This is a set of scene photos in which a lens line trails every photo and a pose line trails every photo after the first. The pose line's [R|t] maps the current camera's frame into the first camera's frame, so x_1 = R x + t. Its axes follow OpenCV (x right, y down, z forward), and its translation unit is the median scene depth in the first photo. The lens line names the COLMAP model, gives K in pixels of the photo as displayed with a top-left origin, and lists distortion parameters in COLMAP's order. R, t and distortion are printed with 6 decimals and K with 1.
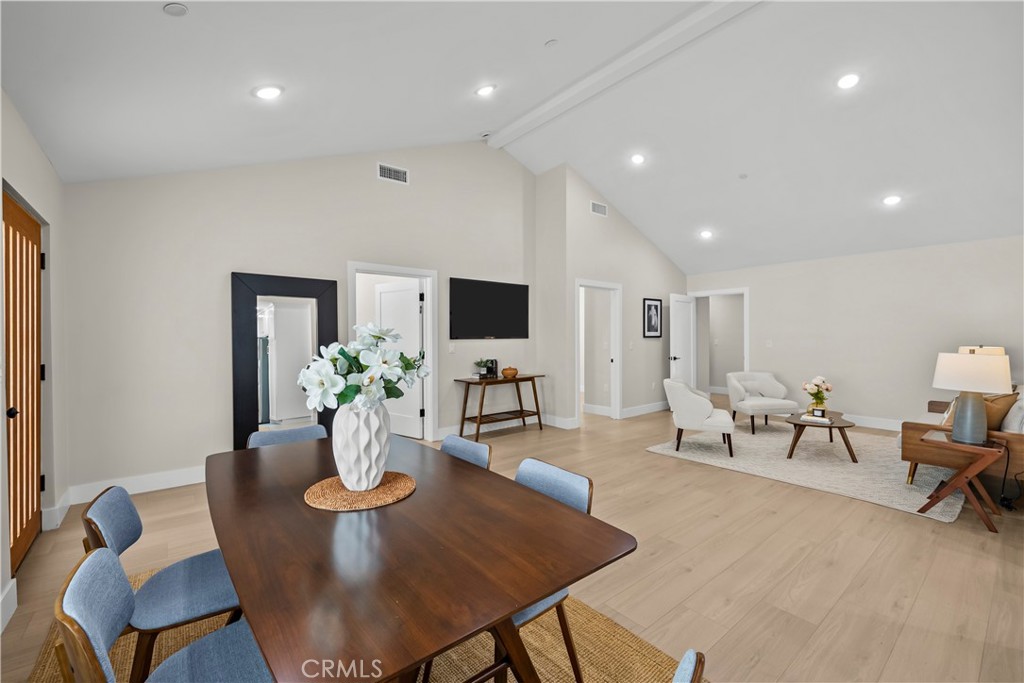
lens RADIAL K [[427.8, 0, 509.0], [0, 427.8, 340.7], [0, 0, 1]] dist [-0.002178, 0.000204]
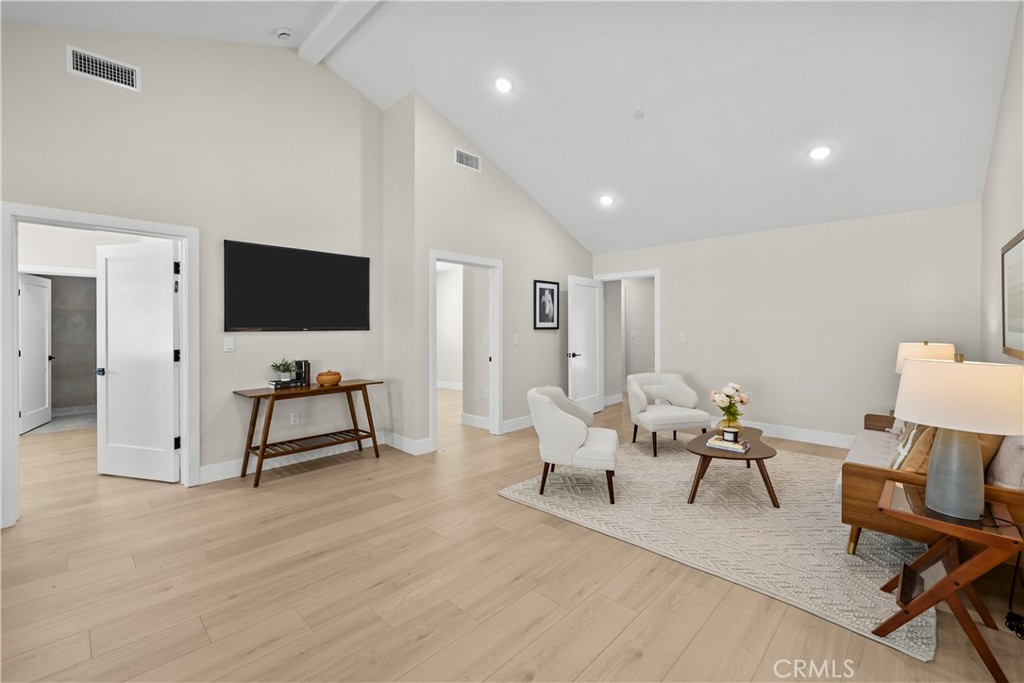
lens RADIAL K [[427.8, 0, 512.5], [0, 427.8, 327.8], [0, 0, 1]] dist [-0.002178, 0.000204]
pose [[0.992361, 0.003388, 0.123321, 0.207972], [-0.002461, 0.999968, -0.007670, -0.004759], [-0.123343, 0.007308, 0.992337, 0.252315]]
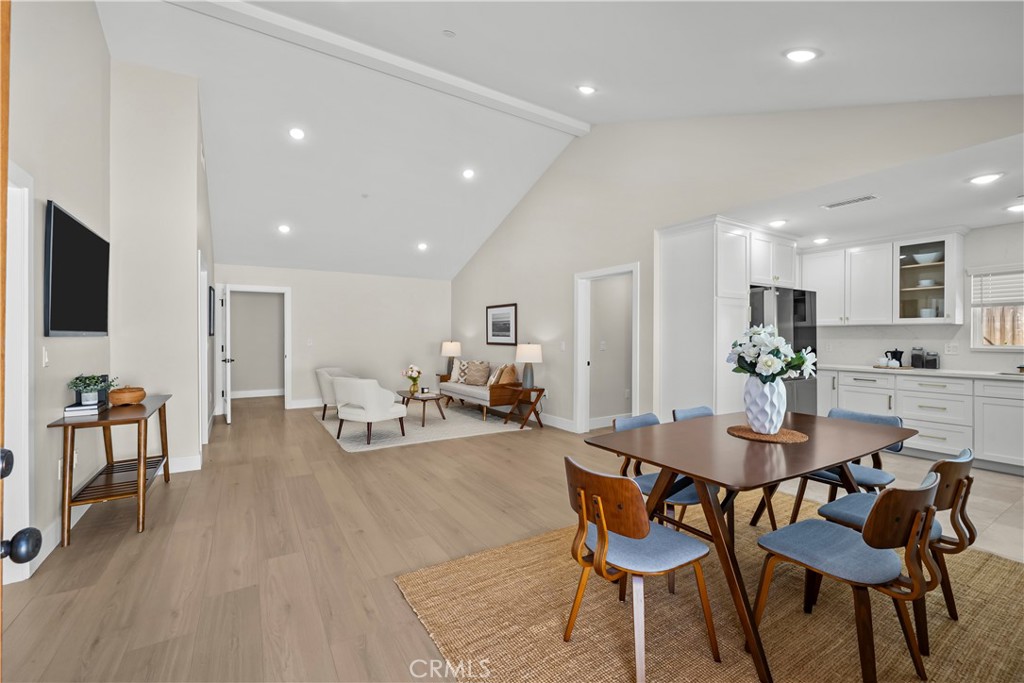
lens RADIAL K [[427.8, 0, 511.3], [0, 427.8, 338.1], [0, 0, 1]] dist [-0.002178, 0.000204]
pose [[0.126080, 0.000436, 0.992020, -0.472778], [0.009327, 0.999955, -0.001625, 0.003655], [-0.991976, 0.009458, 0.126071, 0.419122]]
